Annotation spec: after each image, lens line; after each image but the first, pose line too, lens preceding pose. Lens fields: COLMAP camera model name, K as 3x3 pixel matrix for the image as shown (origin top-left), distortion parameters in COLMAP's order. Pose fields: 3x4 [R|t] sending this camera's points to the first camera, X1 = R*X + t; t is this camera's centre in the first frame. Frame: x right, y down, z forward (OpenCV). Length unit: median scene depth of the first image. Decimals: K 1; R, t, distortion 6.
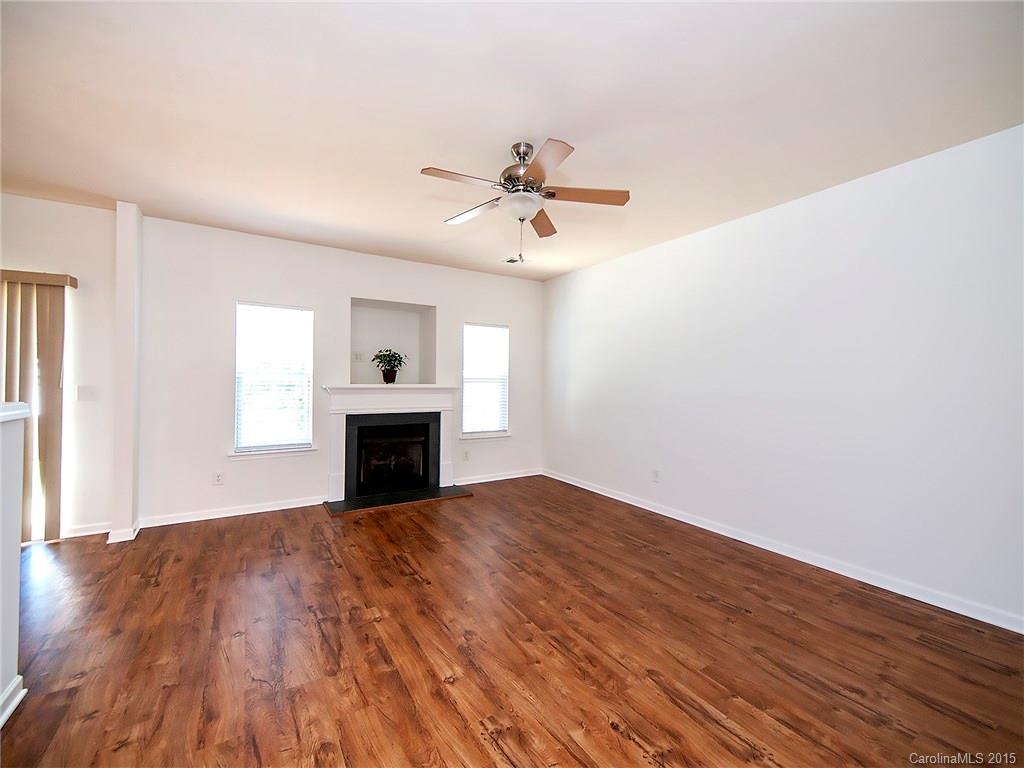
lens RADIAL K [[421.9, 0, 500.8], [0, 421.9, 375.7], [0, 0, 1]] dist [0.030679, -0.011887]
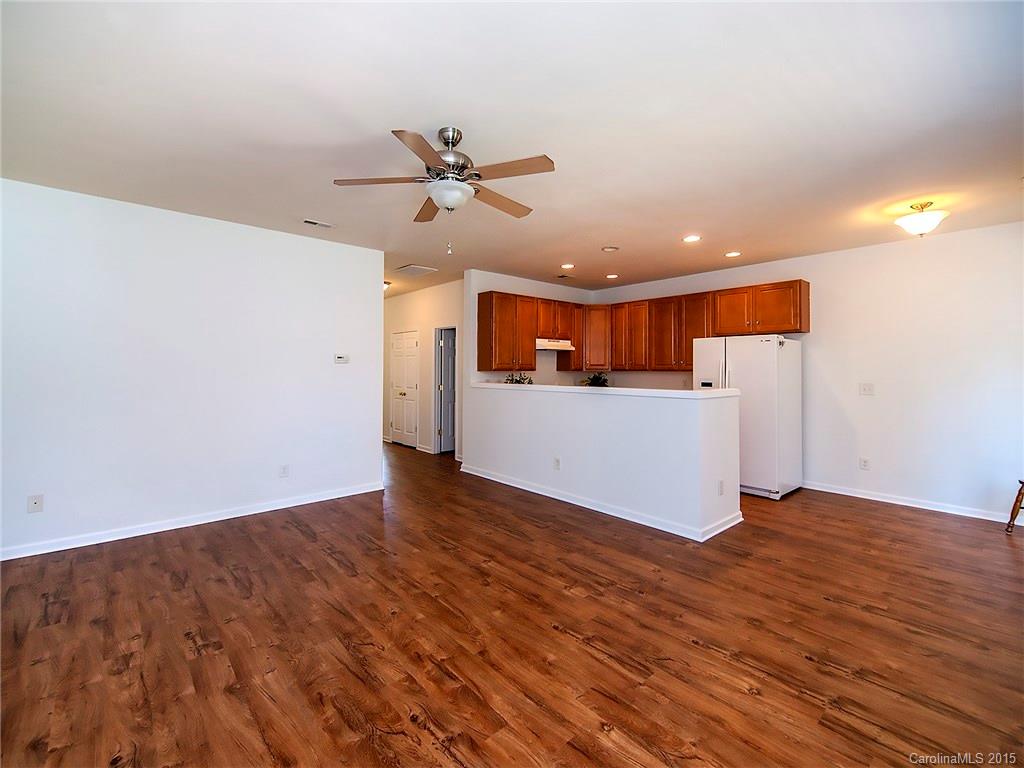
lens RADIAL K [[448.4, 0, 501.2], [0, 448.4, 364.6], [0, 0, 1]] dist [0.033190, -0.012071]
pose [[-0.985268, -0.015996, -0.170269, 0.090254], [-0.011692, 0.999587, -0.026248, 0.002954], [0.170619, -0.023870, -0.985048, 1.817771]]
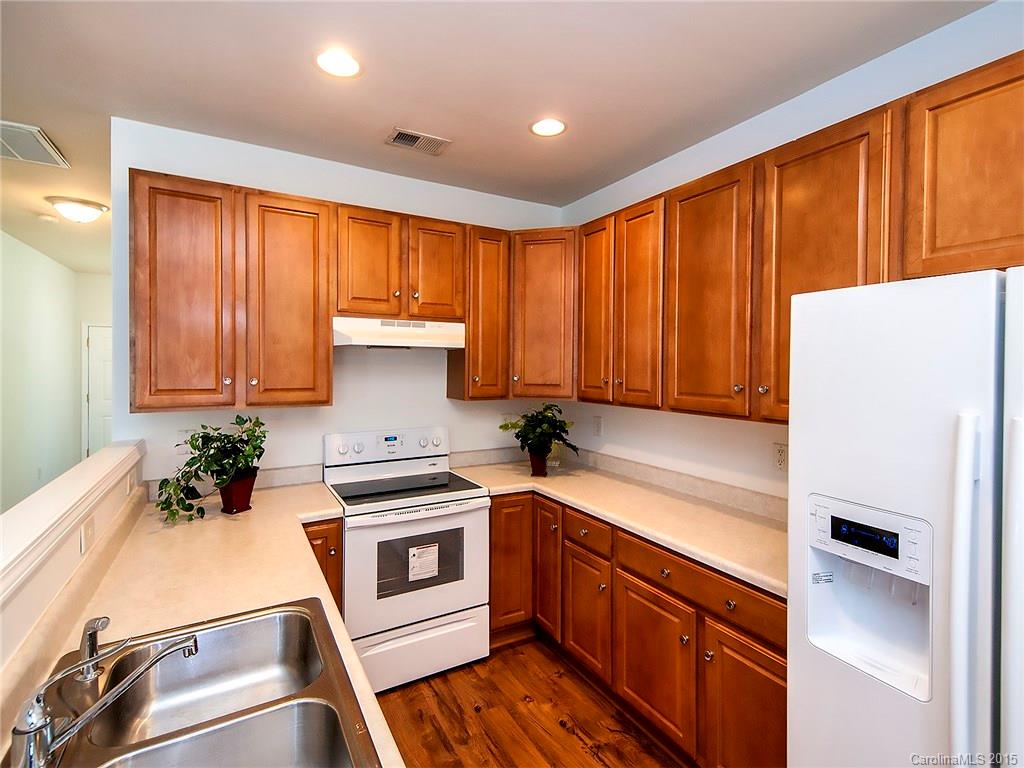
lens RADIAL K [[489.8, 0, 500.8], [0, 489.8, 369.8], [0, 0, 1]] dist [0.022284, 0.000174]
pose [[-0.999326, -0.016967, 0.032550, -0.809466], [-0.017006, 0.999855, -0.000925, -0.097518], [-0.032530, -0.001478, -0.999470, 0.503611]]
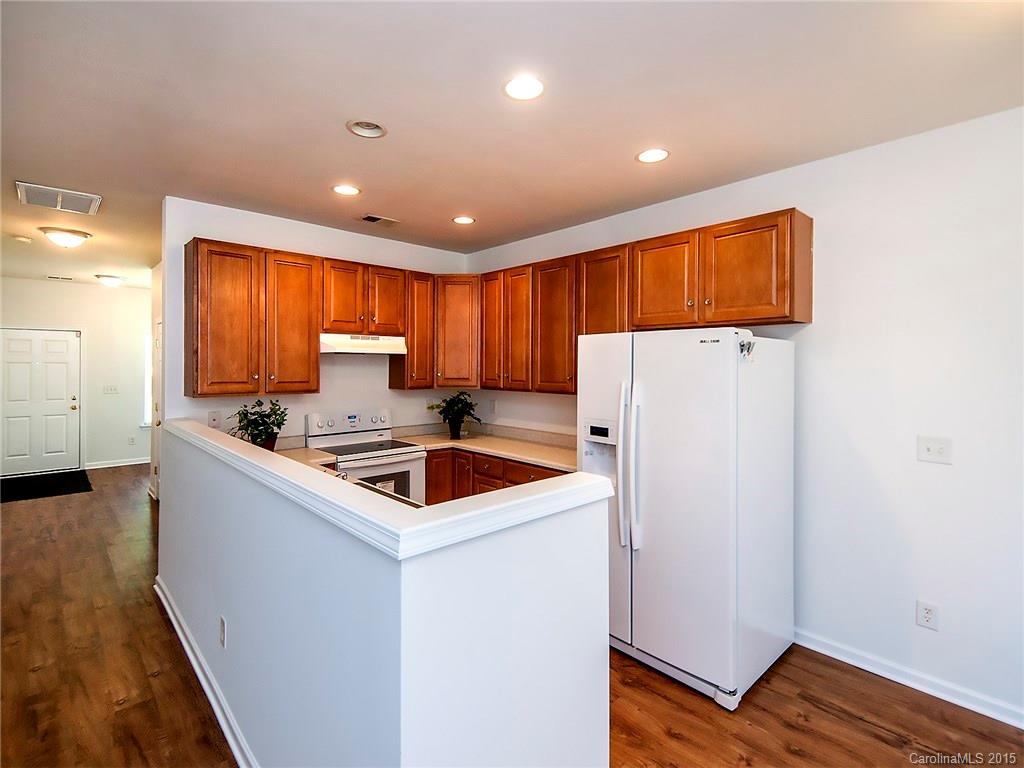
lens RADIAL K [[489.8, 0, 500.8], [0, 489.8, 369.8], [0, 0, 1]] dist [0.022284, 0.000174]
pose [[-0.981270, -0.011962, -0.192266, -0.698456], [-0.011303, 0.999926, -0.004528, -0.090387], [0.192306, -0.002270, -0.981332, 1.025886]]
